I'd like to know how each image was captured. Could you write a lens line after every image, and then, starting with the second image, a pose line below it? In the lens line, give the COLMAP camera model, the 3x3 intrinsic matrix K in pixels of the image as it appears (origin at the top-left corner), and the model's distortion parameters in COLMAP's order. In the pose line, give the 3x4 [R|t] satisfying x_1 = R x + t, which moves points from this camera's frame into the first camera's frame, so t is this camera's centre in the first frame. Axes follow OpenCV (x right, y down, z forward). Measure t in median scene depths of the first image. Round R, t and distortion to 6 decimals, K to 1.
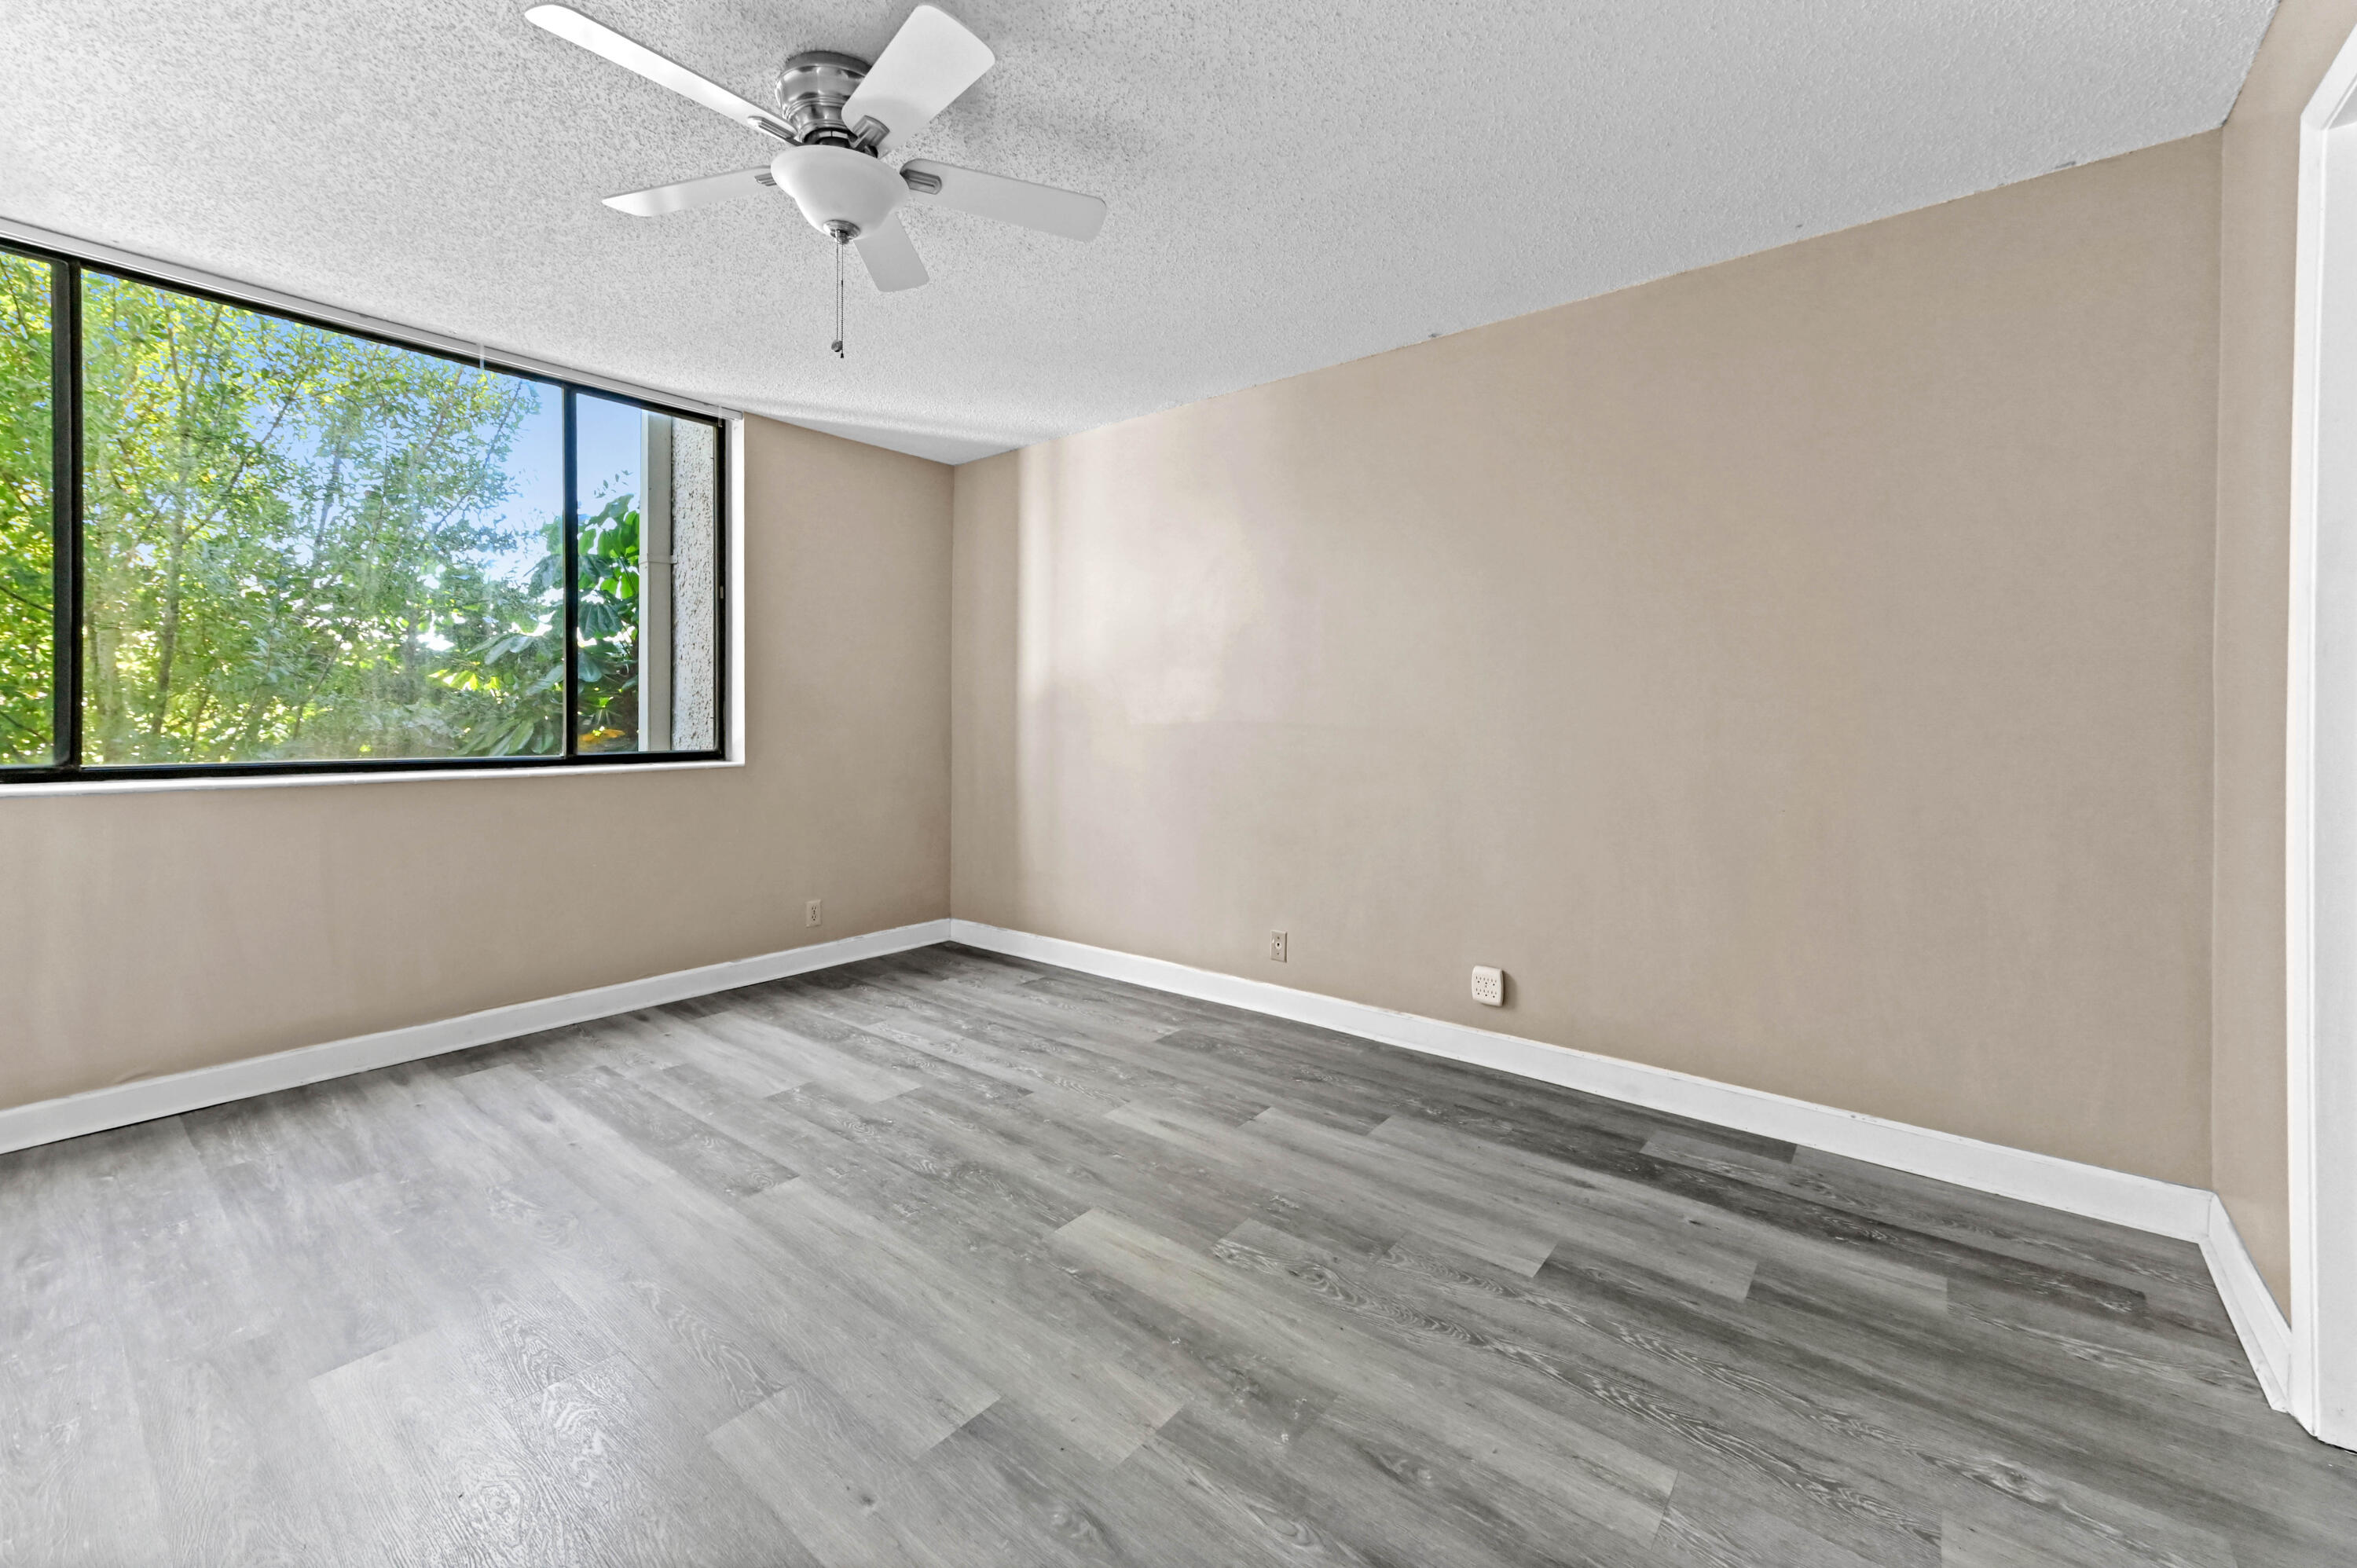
lens RADIAL K [[947.0, 0, 1173.9], [0, 947.0, 718.2], [0, 0, 1]] dist [0.017788, -0.000104]
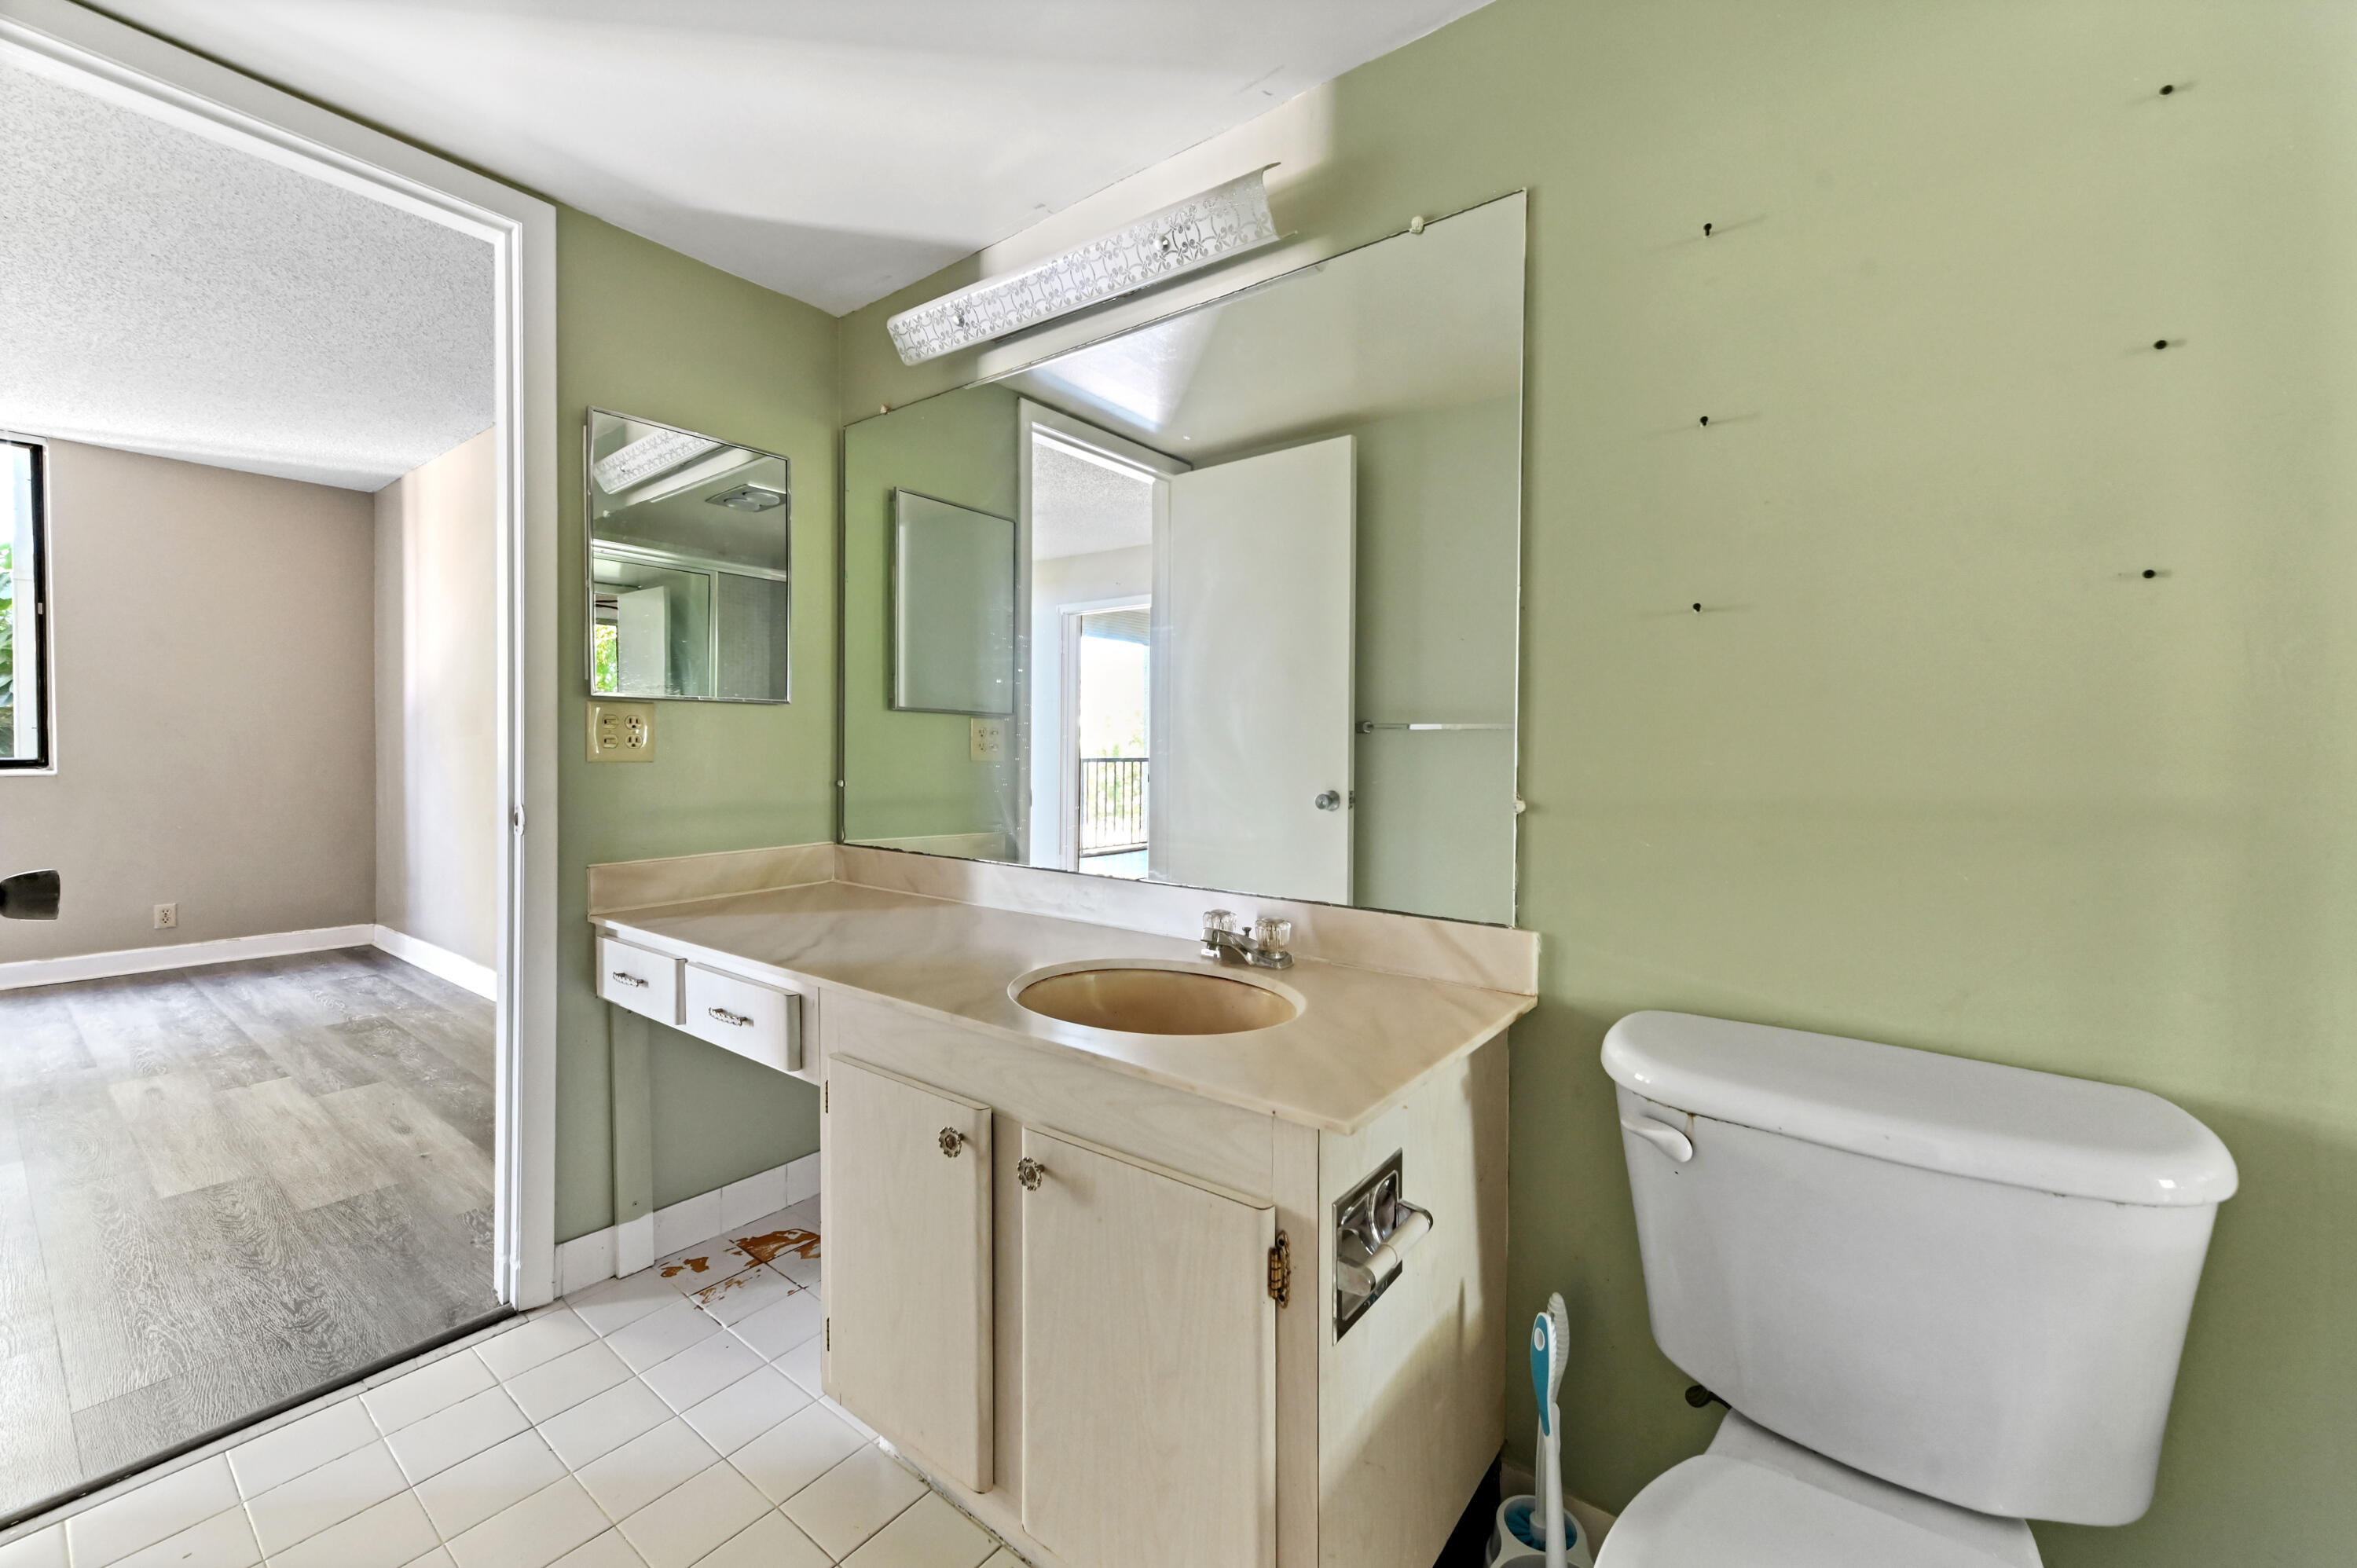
lens RADIAL K [[926.9, 0, 1190.9], [0, 926.9, 777.3], [0, 0, 1]] dist [0.016381, -0.000148]
pose [[0.999328, 0.007439, 0.035879, 1.160948], [-0.008606, 0.999436, 0.032471, 0.009374], [-0.035617, -0.032758, 0.998828, -0.146238]]
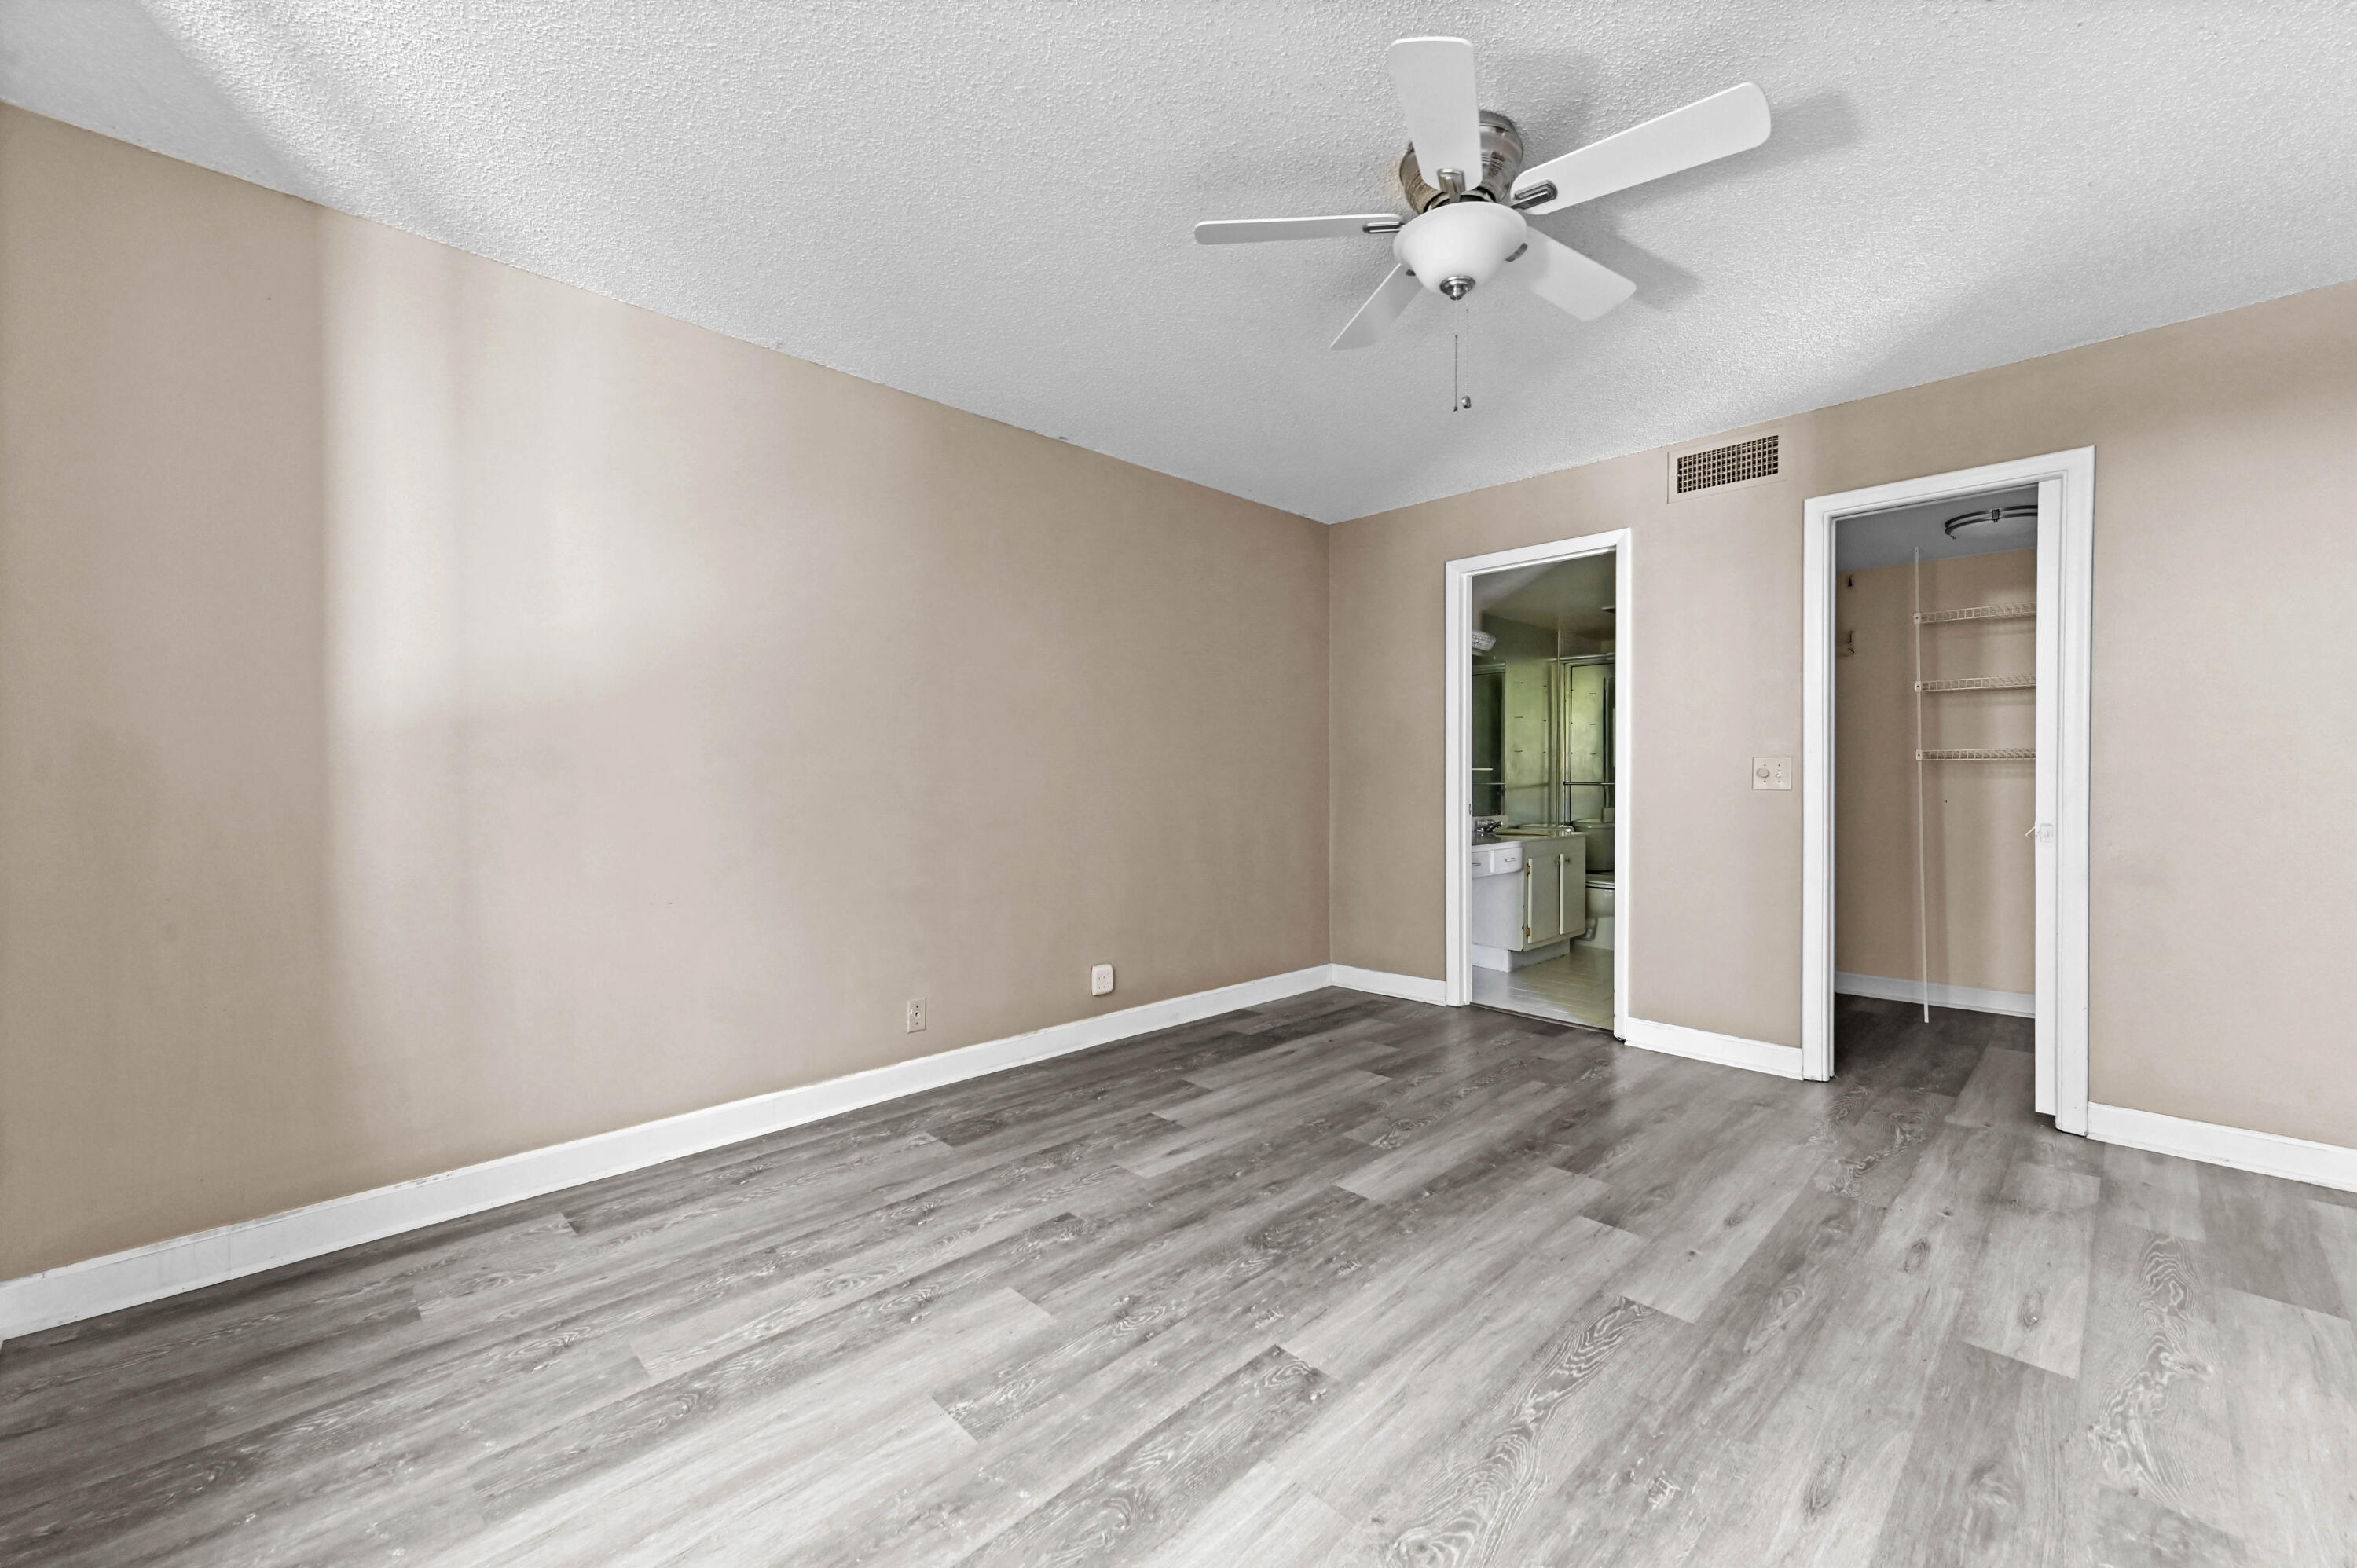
lens RADIAL K [[926.9, 0, 1190.9], [0, 926.9, 777.3], [0, 0, 1]] dist [0.016381, -0.000148]
pose [[0.108250, -0.004151, 0.994115, -1.011076], [0.000545, 0.999991, 0.004116, 0.008935], [-0.994124, 0.000097, 0.108251, 0.860045]]
